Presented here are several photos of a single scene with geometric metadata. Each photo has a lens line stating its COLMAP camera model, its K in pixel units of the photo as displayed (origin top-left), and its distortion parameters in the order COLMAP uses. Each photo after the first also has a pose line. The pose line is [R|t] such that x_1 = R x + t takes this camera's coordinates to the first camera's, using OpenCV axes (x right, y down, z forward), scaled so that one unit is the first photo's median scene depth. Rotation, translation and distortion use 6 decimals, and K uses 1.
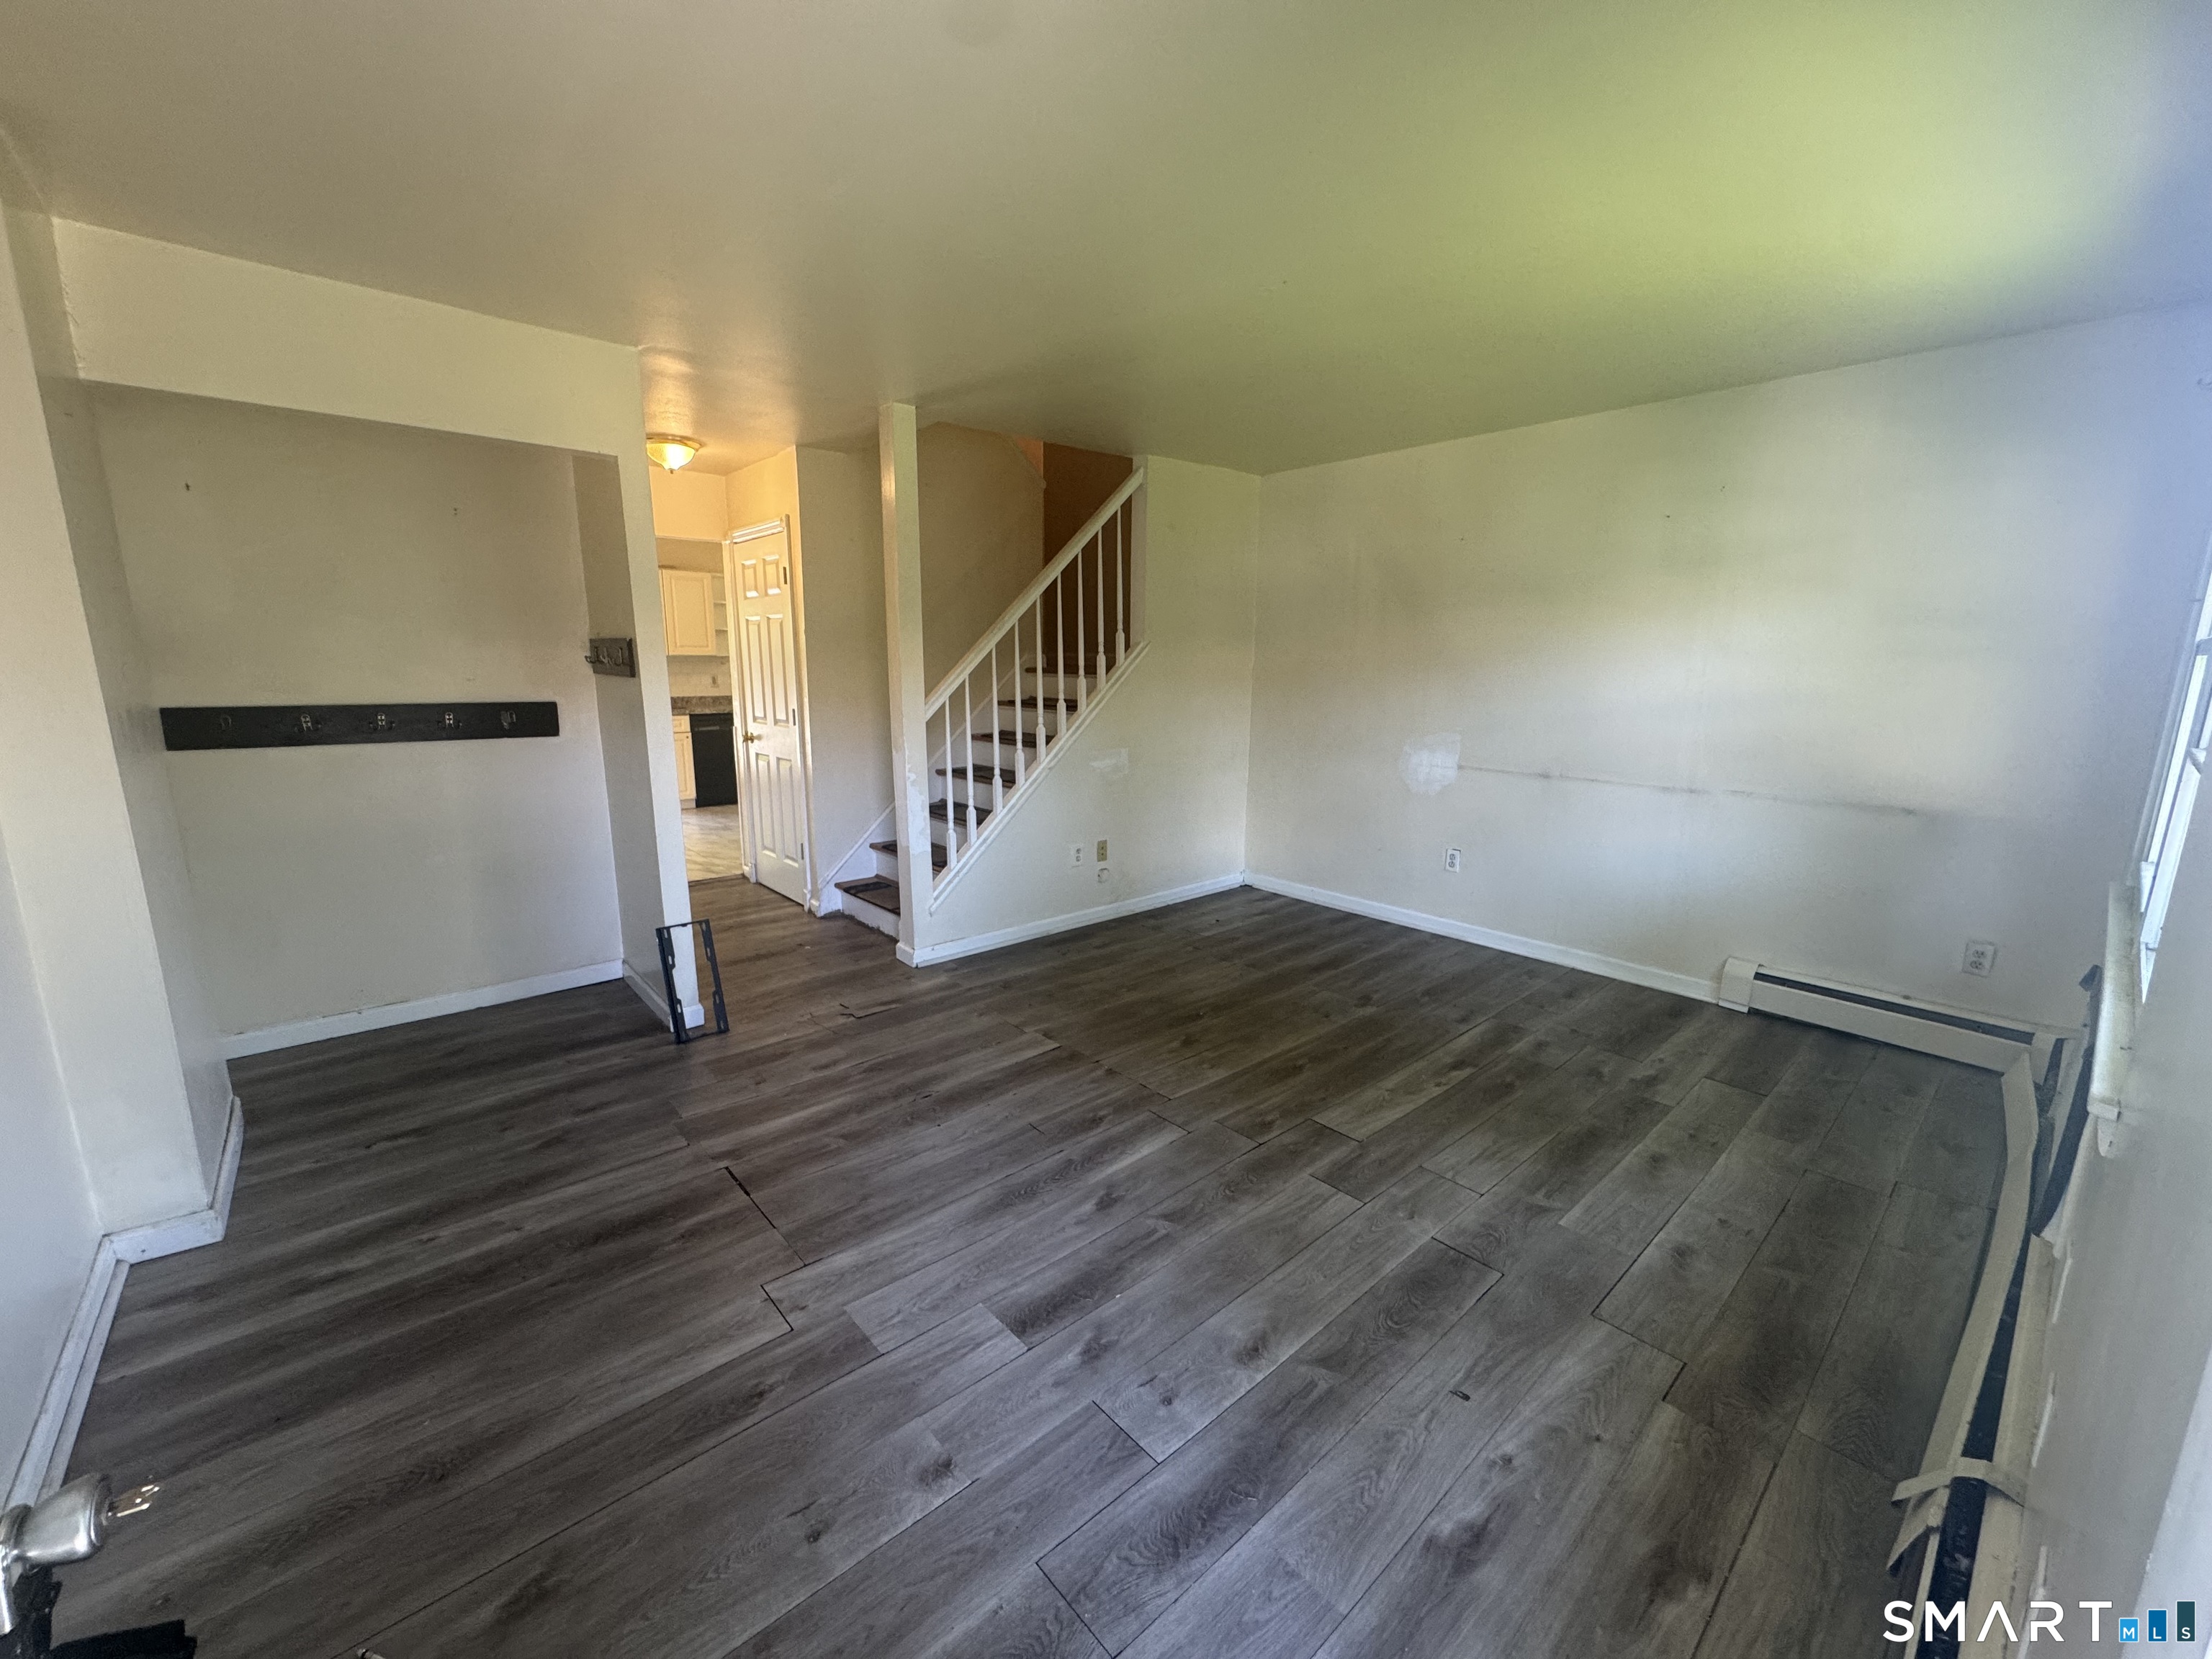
lens RADIAL K [[885.1, 0, 1104.7], [0, 885.1, 835.0], [0, 0, 1]] dist [-0.005662, -0.000716]
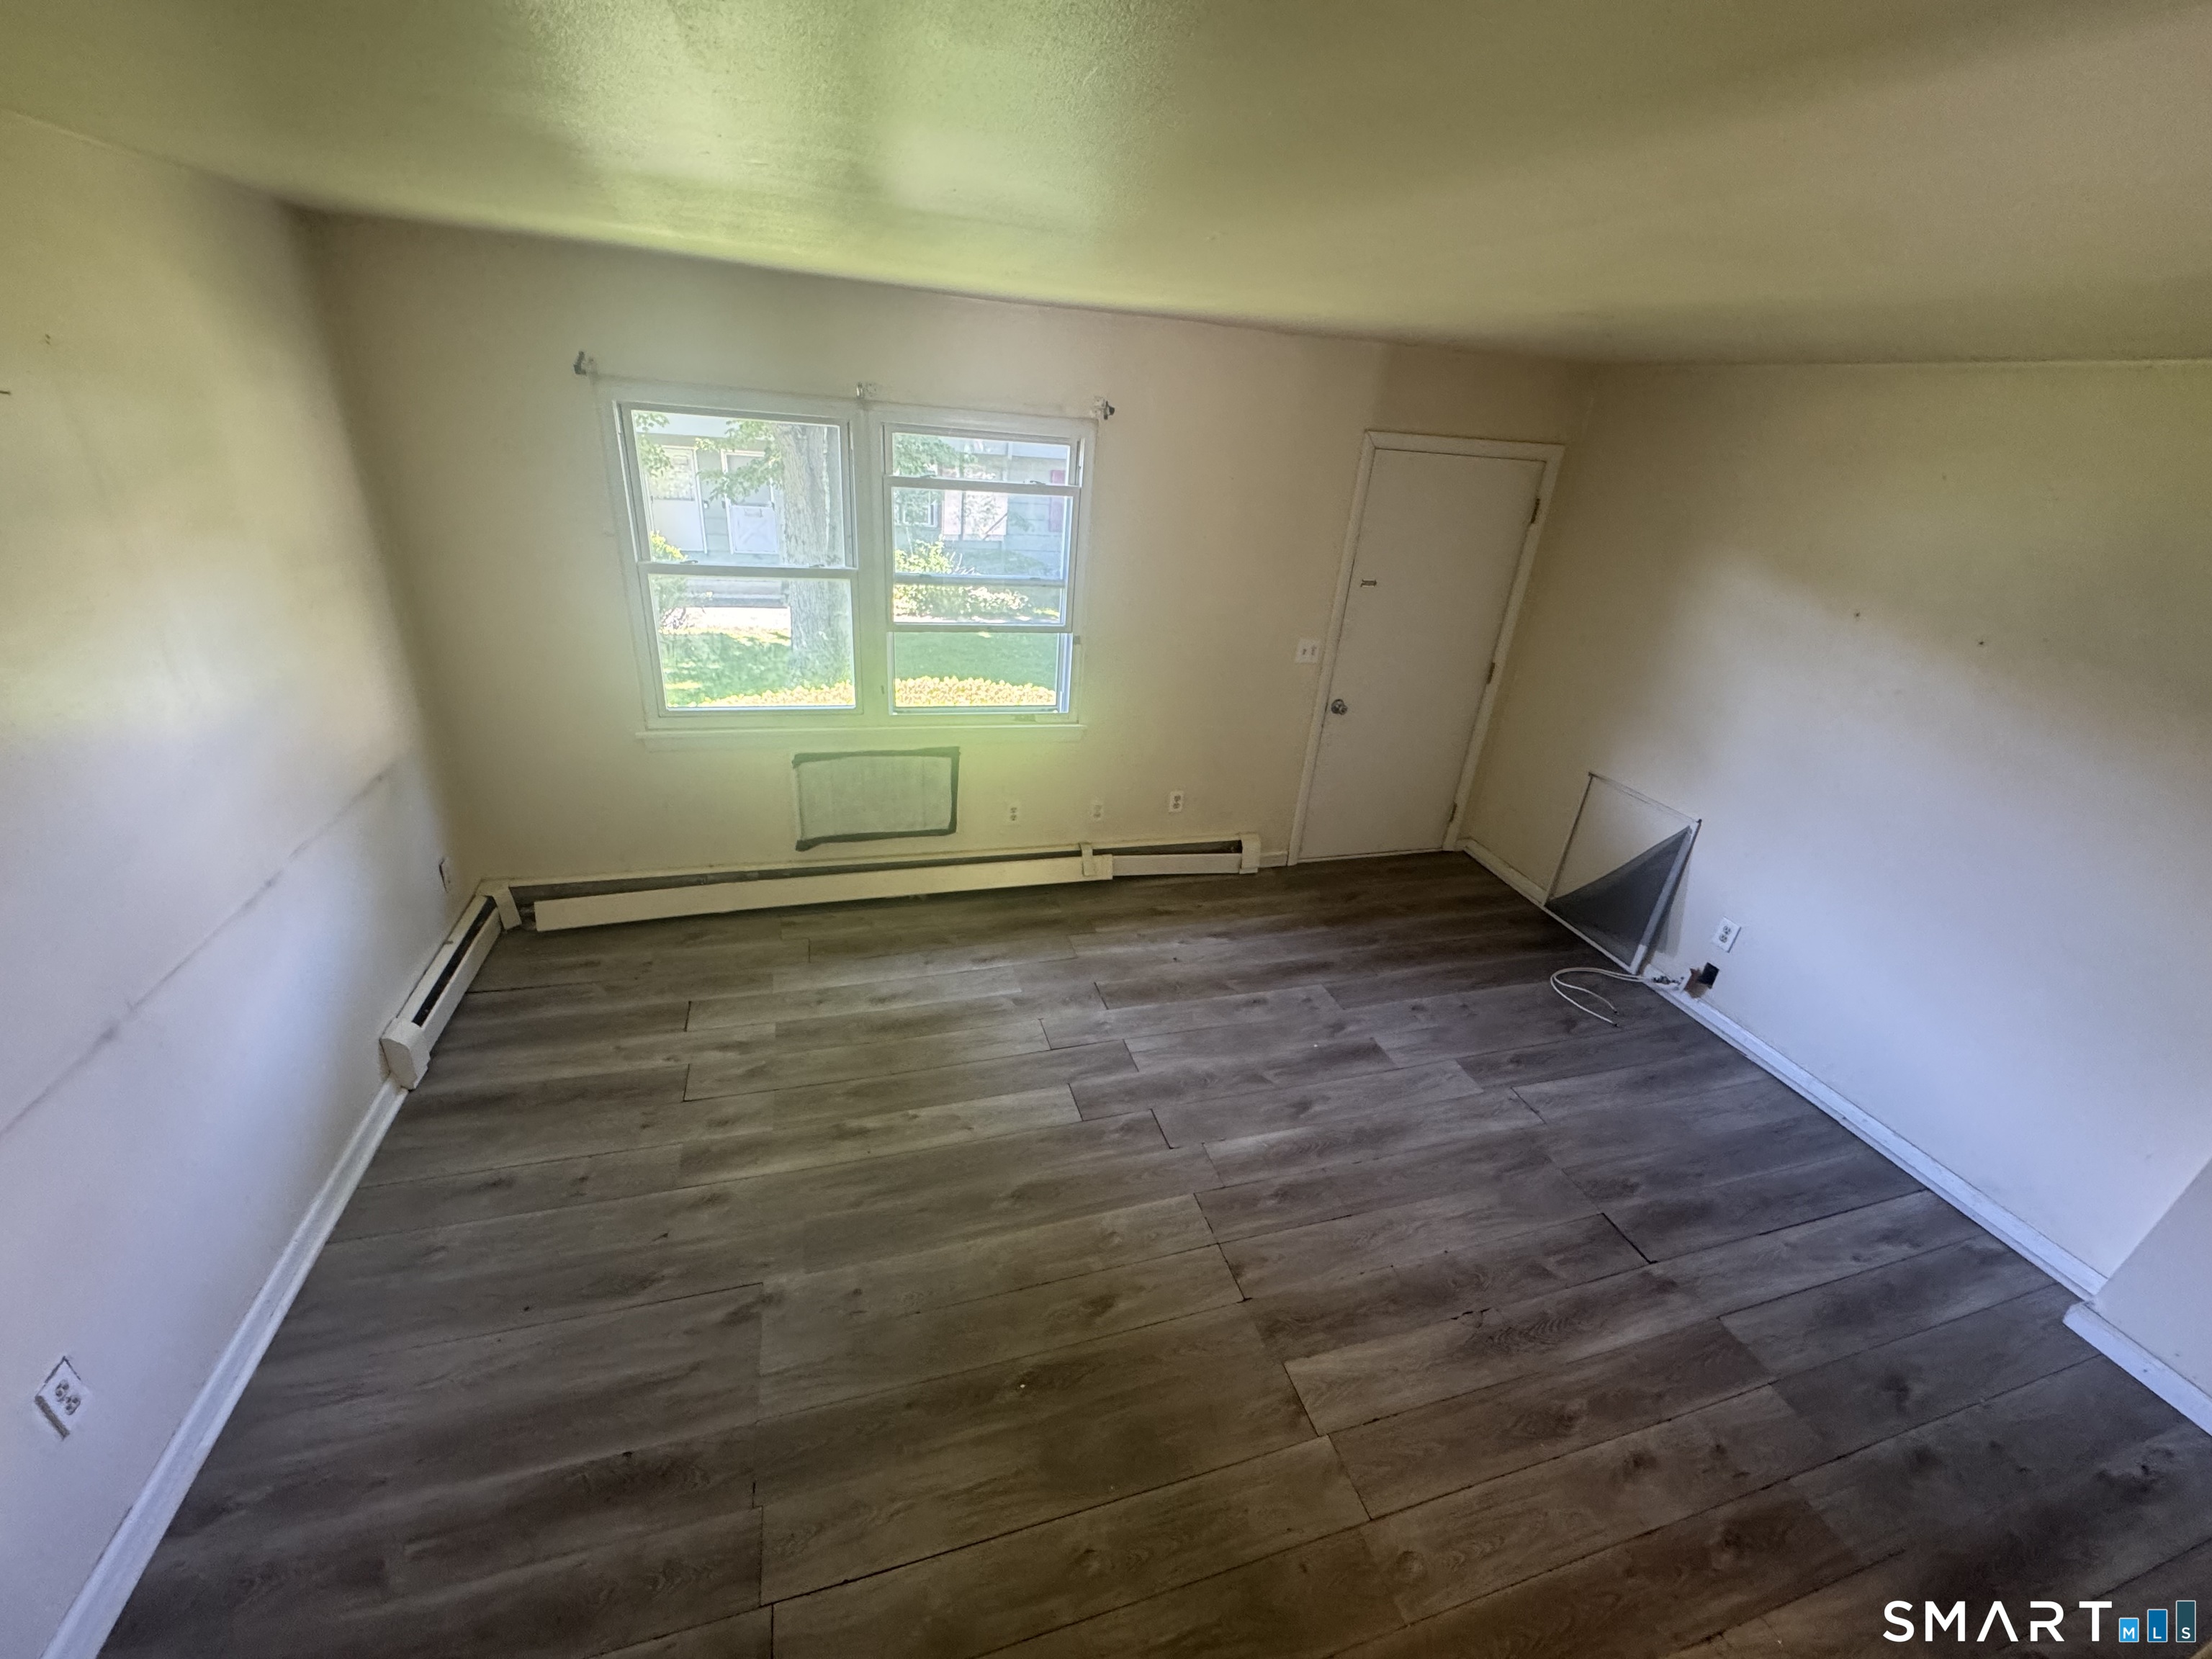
lens RADIAL K [[885.1, 0, 1103.5], [0, 885.1, 828.8], [0, 0, 1]] dist [-0.005662, -0.000716]
pose [[-0.907912, -0.248839, 0.337304, -0.064318], [-0.002868, 0.808384, 0.588649, -0.629827], [-0.419150, 0.533474, -0.734655, 1.709655]]
